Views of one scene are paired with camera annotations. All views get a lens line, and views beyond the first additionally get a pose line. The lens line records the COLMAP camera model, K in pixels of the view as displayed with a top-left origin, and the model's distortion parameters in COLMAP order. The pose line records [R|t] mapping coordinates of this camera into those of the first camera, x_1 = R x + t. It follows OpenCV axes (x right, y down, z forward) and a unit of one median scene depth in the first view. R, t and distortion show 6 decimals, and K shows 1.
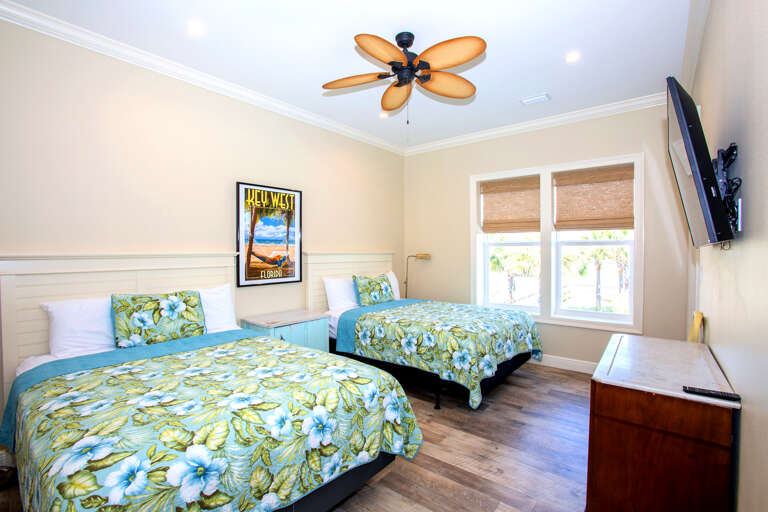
lens RADIAL K [[366.6, 0, 373.0], [0, 366.6, 256.4], [0, 0, 1]] dist [-0.000132, -0.000021]
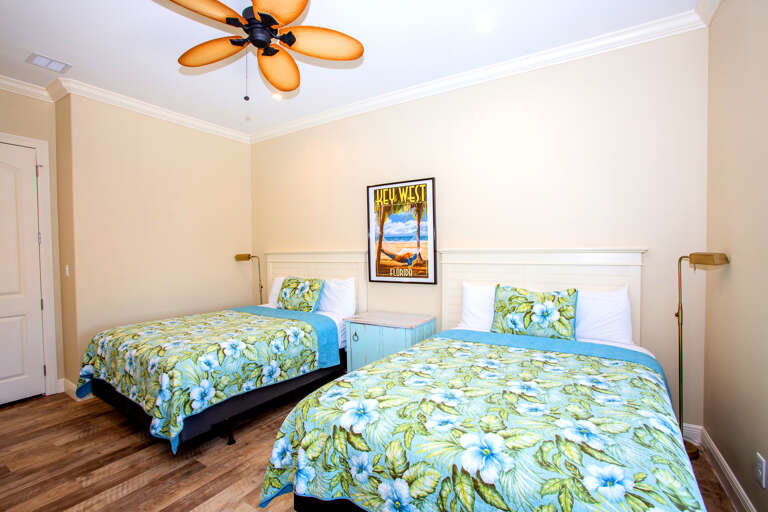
lens RADIAL K [[366.6, 0, 373.0], [0, 366.6, 256.4], [0, 0, 1]] dist [-0.000132, -0.000021]
pose [[0.134049, 0.015366, -0.990856, 0.669849], [-0.006637, 0.999871, 0.014608, -0.007405], [0.990953, 0.004618, 0.134134, 0.798258]]
